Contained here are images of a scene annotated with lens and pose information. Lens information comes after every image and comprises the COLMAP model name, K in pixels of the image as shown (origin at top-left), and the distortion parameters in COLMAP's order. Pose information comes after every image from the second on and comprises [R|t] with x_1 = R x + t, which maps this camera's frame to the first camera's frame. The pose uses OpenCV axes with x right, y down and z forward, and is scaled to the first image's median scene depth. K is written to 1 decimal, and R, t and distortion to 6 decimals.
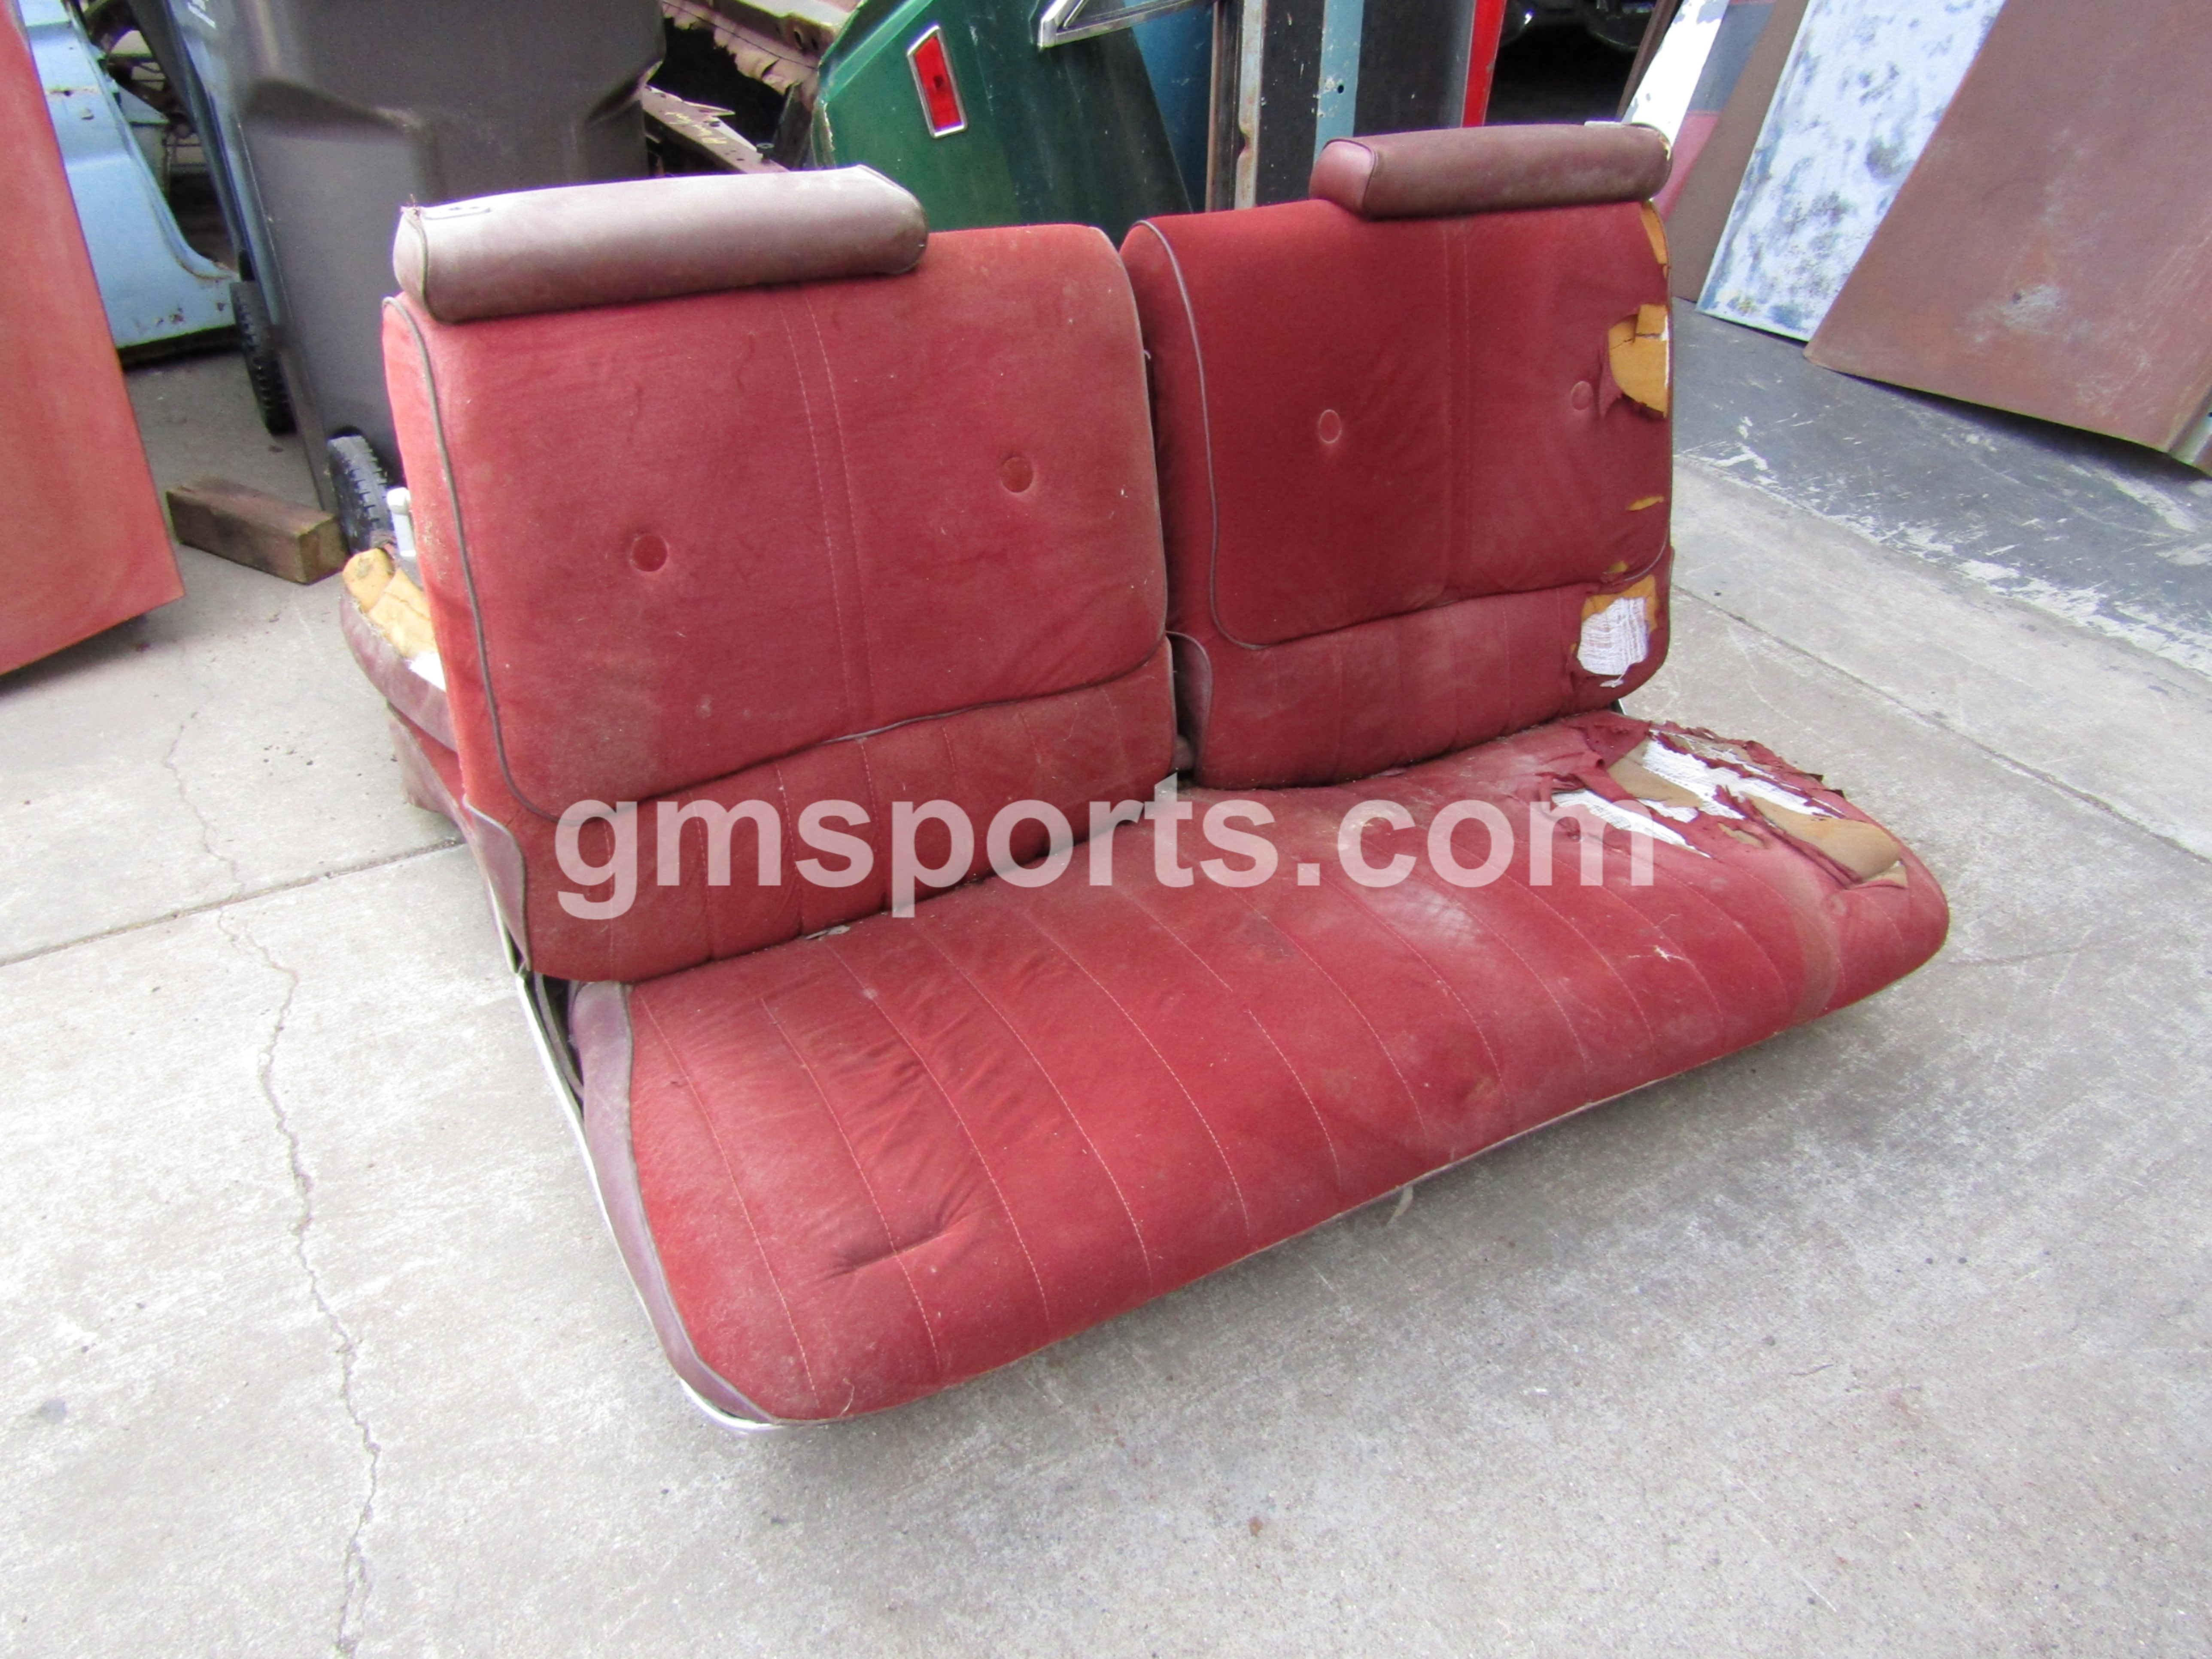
lens RADIAL K [[1573.7, 0, 1111.3], [0, 1573.7, 839.4], [0, 0, 1]] dist [0.001701, -0.010189]
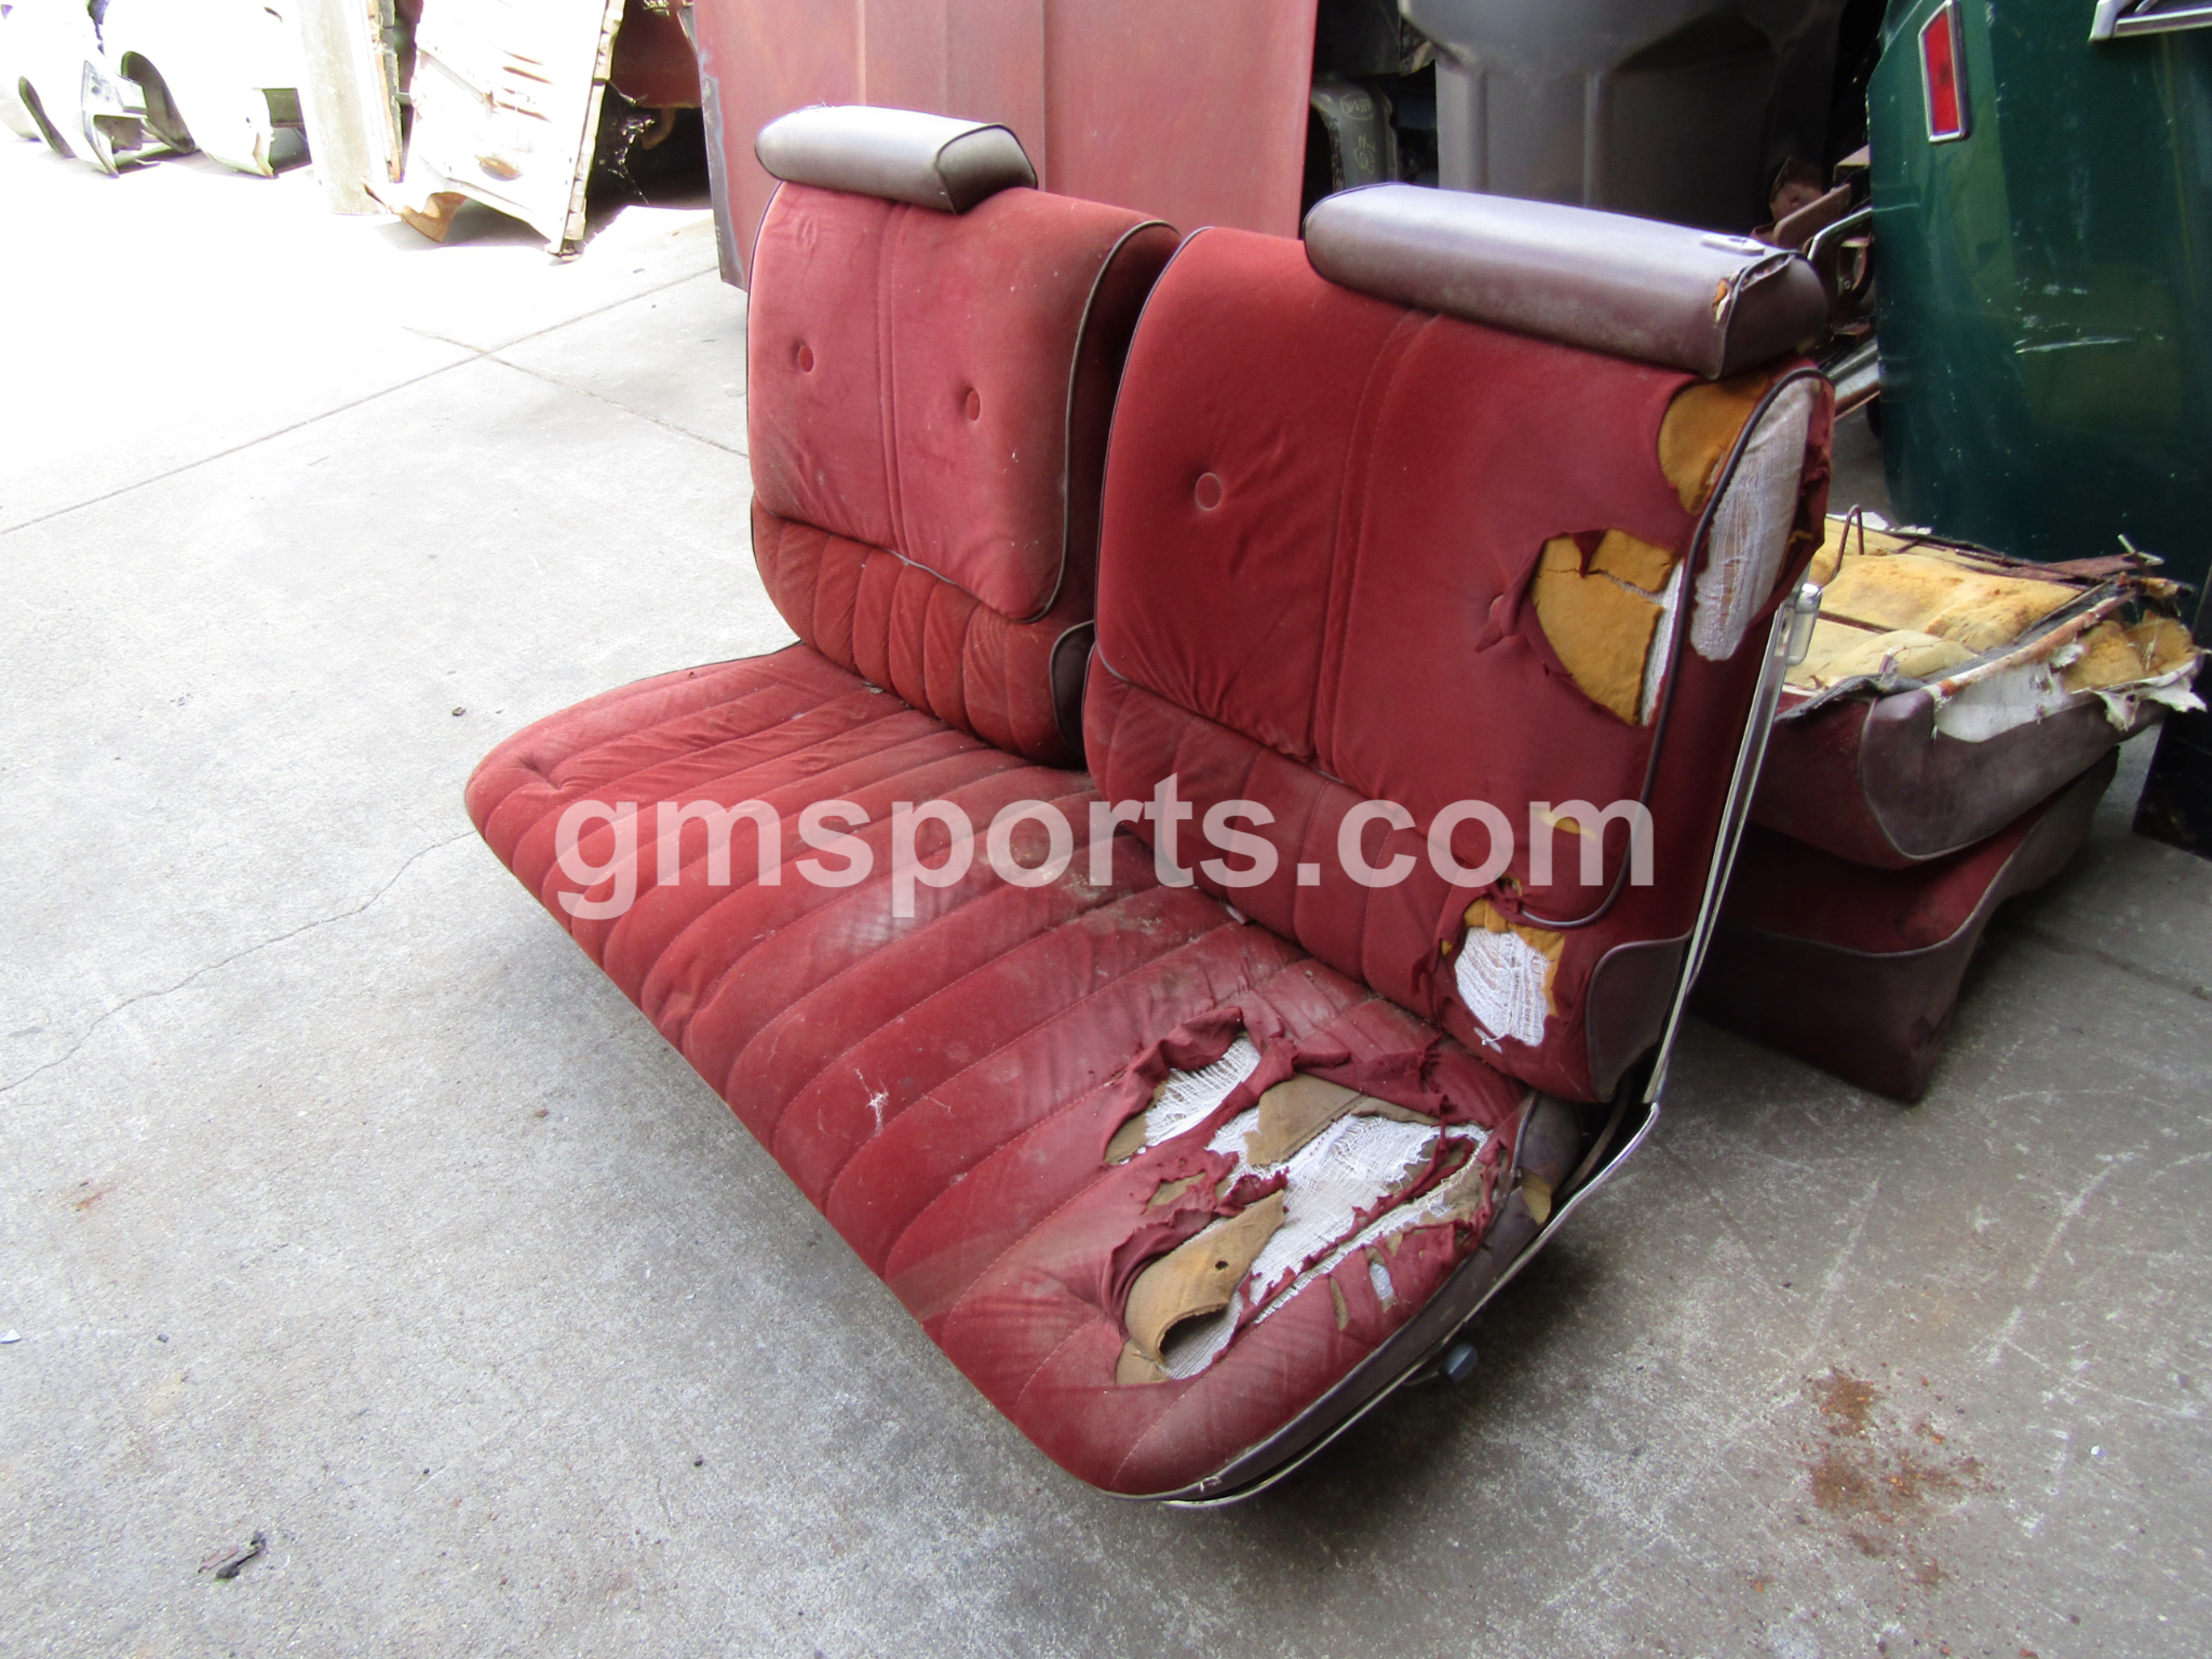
lens RADIAL K [[1573.7, 0, 1090.0], [0, 1573.7, 829.8], [0, 0, 1]] dist [0.001701, -0.010189]
pose [[0.150597, 0.509592, -0.847134, 0.953908], [-0.454791, 0.796559, 0.398320, -0.422129], [0.877773, 0.325283, 0.351717, 0.671056]]
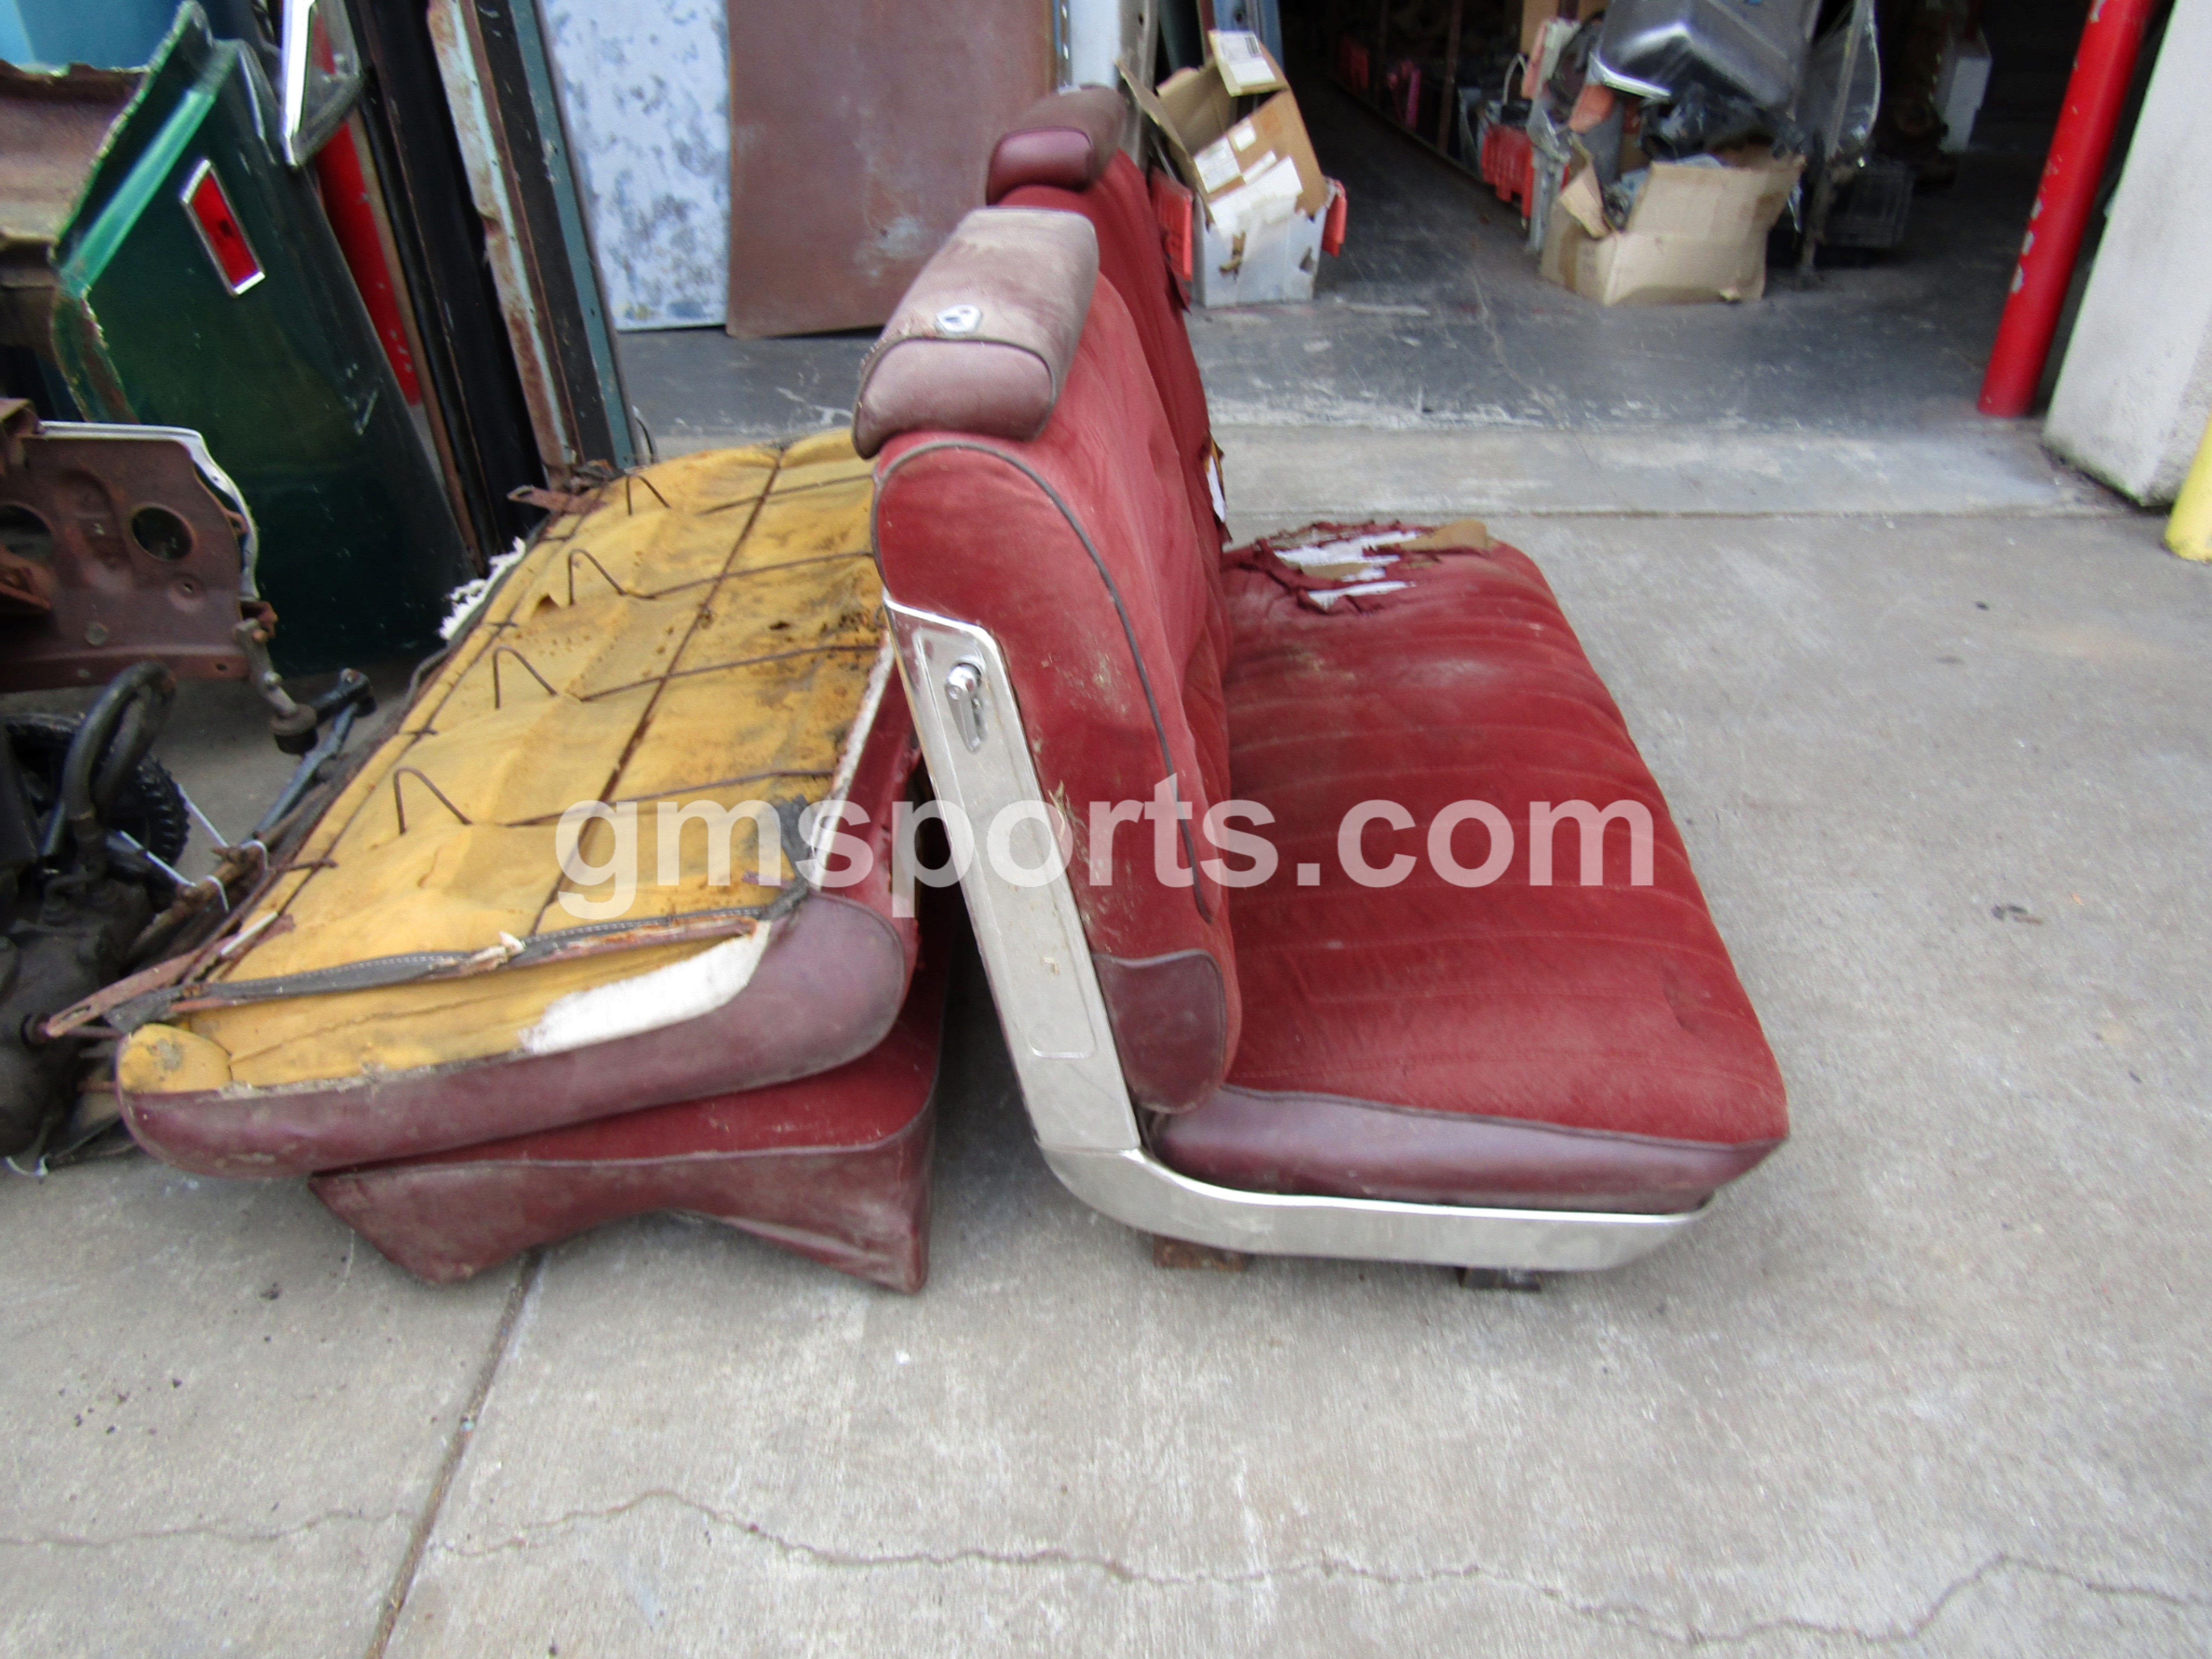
lens RADIAL K [[1573.7, 0, 1121.5], [0, 1573.7, 817.5], [0, 0, 1]] dist [0.001701, -0.010189]
pose [[0.535144, -0.480212, 0.694995, -0.795158], [0.508109, 0.840228, 0.189319, -0.210185], [-0.674867, 0.251820, 0.693643, 0.300232]]
